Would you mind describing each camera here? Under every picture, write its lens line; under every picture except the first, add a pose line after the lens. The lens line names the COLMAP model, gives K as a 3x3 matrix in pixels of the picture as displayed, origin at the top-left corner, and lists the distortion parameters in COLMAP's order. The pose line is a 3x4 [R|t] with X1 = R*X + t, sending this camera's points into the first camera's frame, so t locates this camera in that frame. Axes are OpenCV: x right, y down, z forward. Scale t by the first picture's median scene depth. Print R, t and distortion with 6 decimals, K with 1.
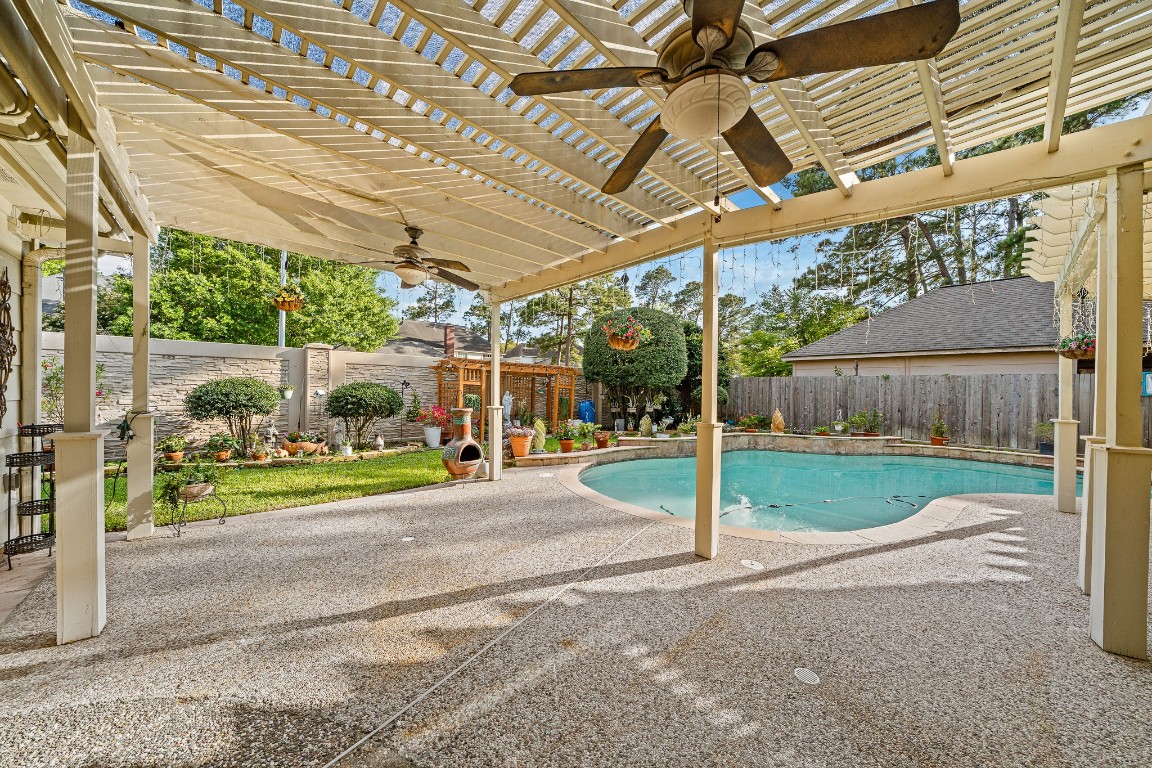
lens RADIAL K [[394.7, 0, 581.4], [0, 394.7, 388.2], [0, 0, 1]] dist [-0.000998, -0.000018]
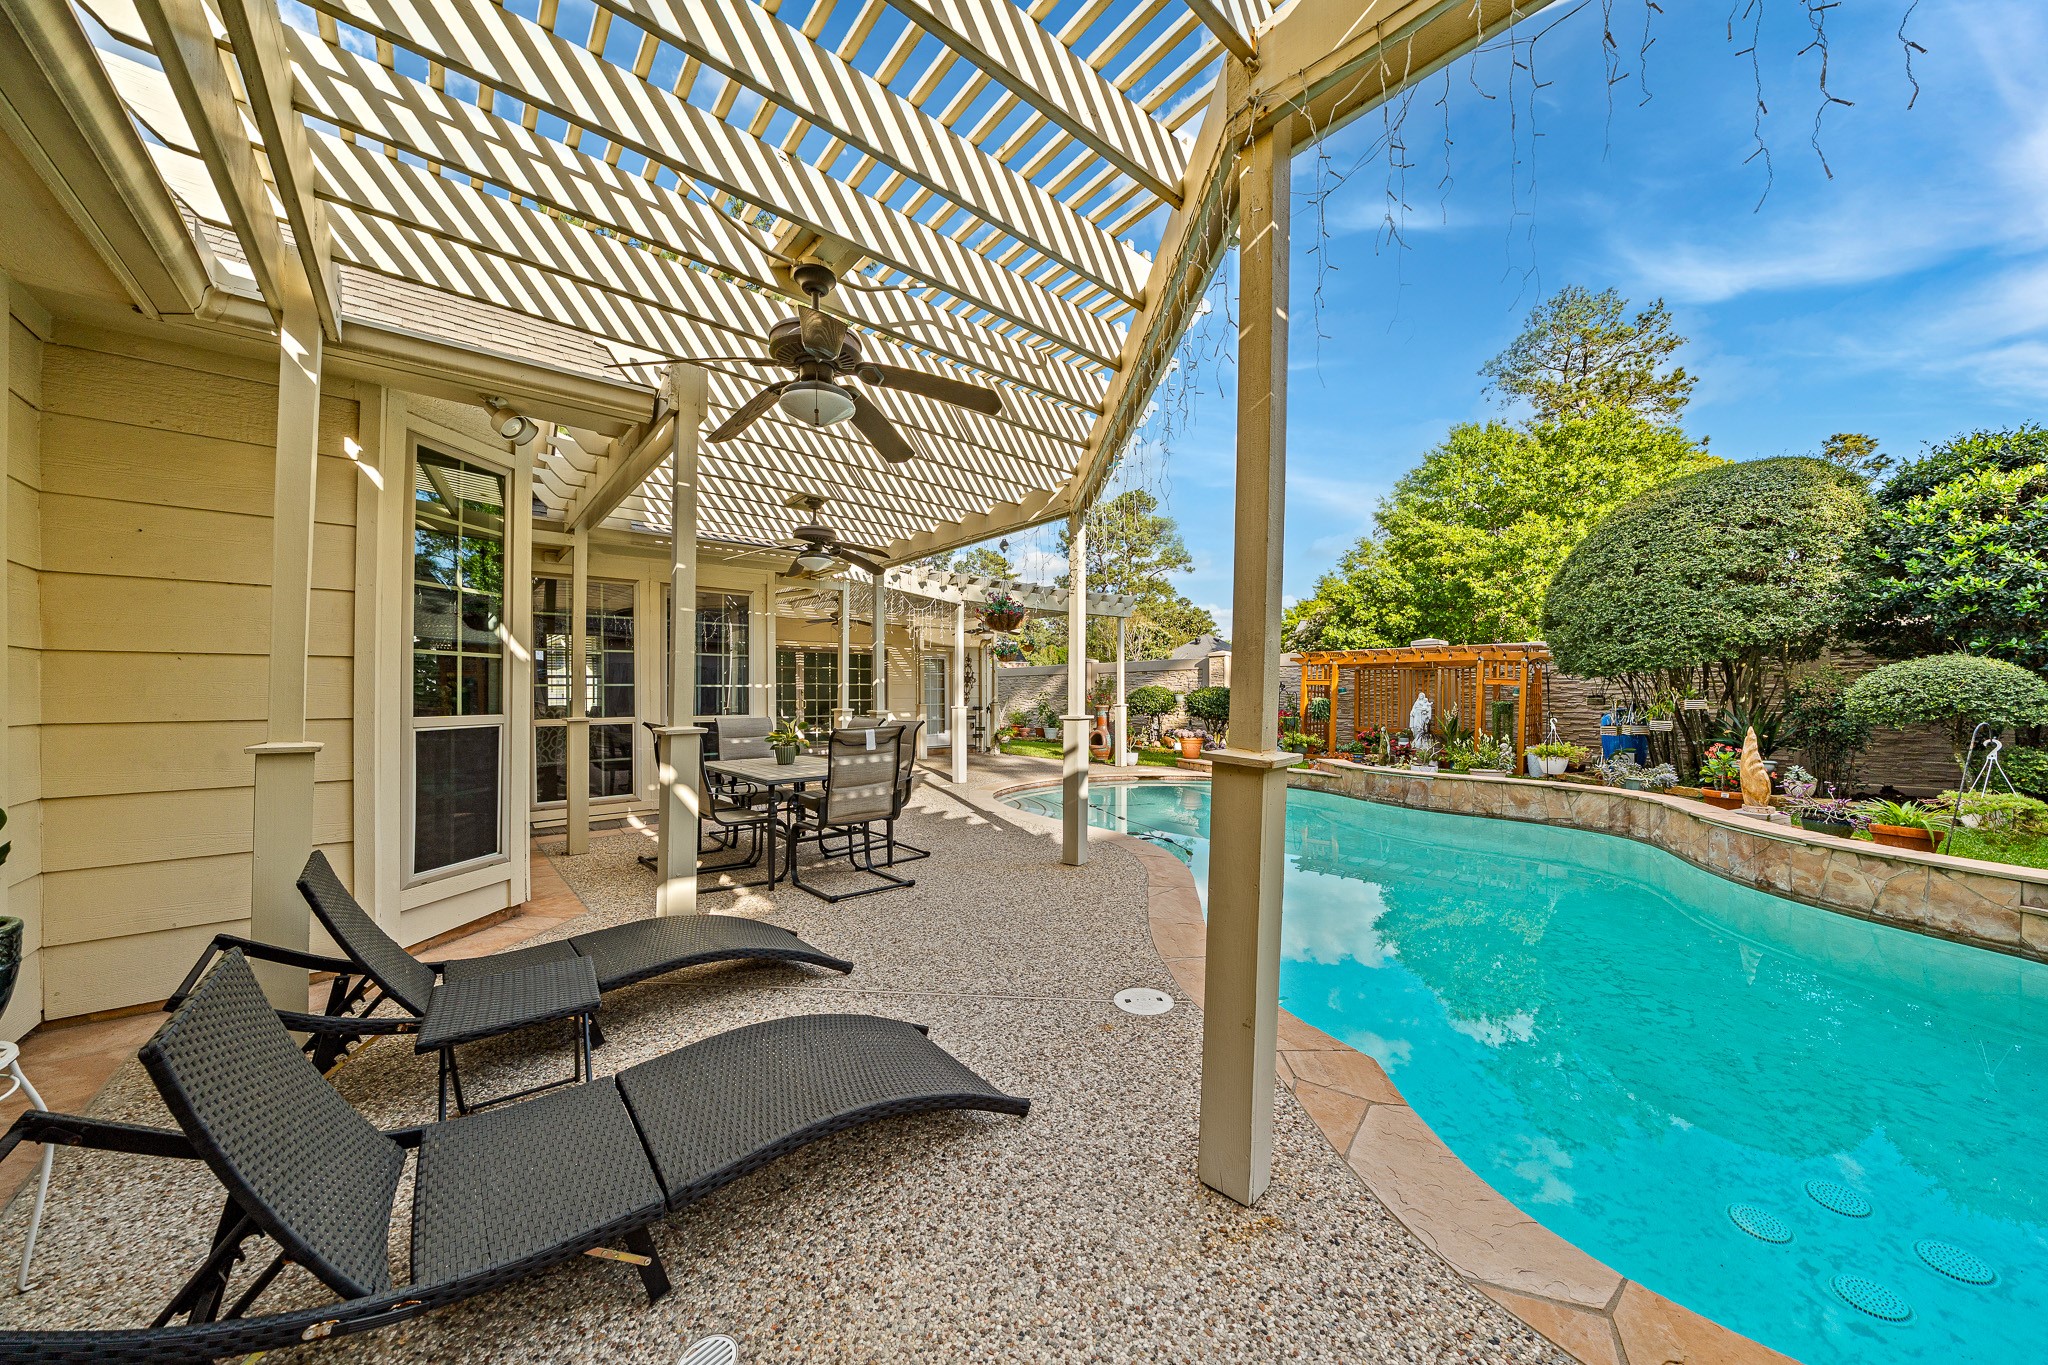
lens RADIAL K [[691.5, 0, 1015.0], [0, 691.5, 696.0], [0, 0, 1]] dist [-0.009174, 0.000163]
pose [[-0.005387, -0.008585, -0.999949, 1.089791], [-0.006223, 0.999944, -0.008552, 0.033457], [0.999966, 0.006176, -0.005440, 0.430585]]
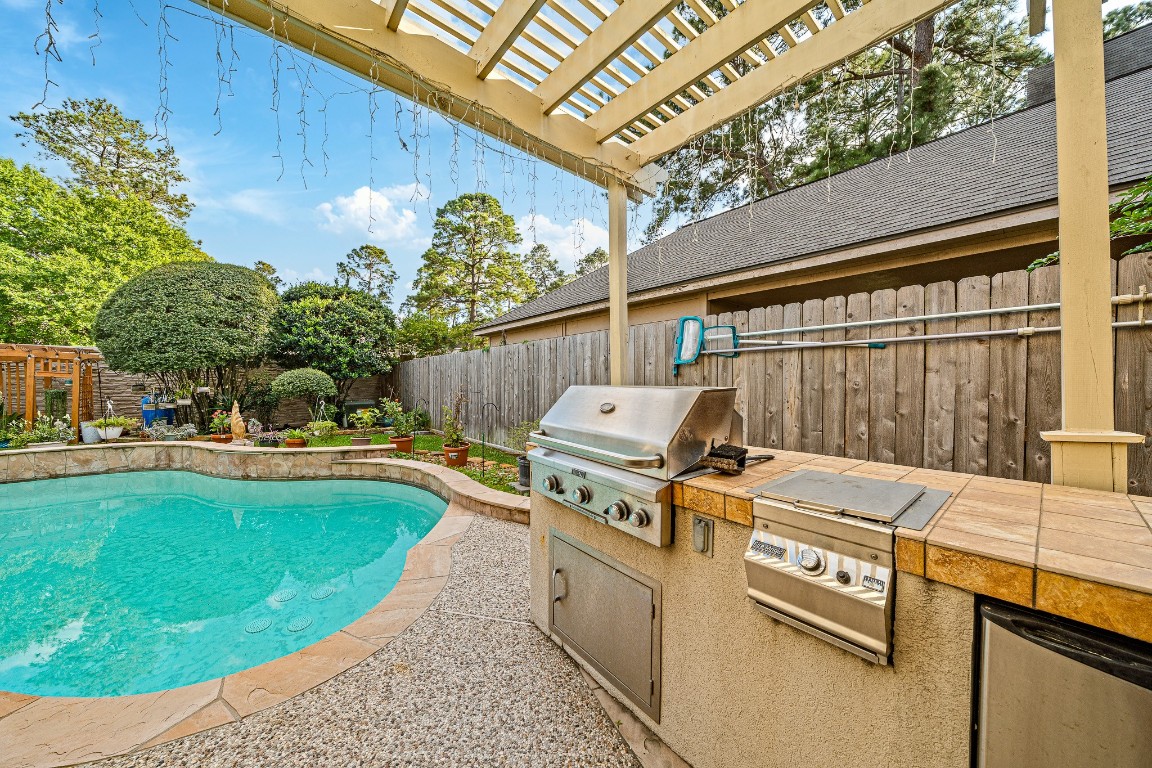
lens RADIAL K [[394.7, 0, 581.4], [0, 394.7, 388.2], [0, 0, 1]] dist [-0.000998, -0.000018]
pose [[0.999842, -0.011554, -0.013504, 1.099218], [0.011617, 0.999922, 0.004547, 0.033721], [0.013450, -0.004704, 0.999898, 0.393433]]
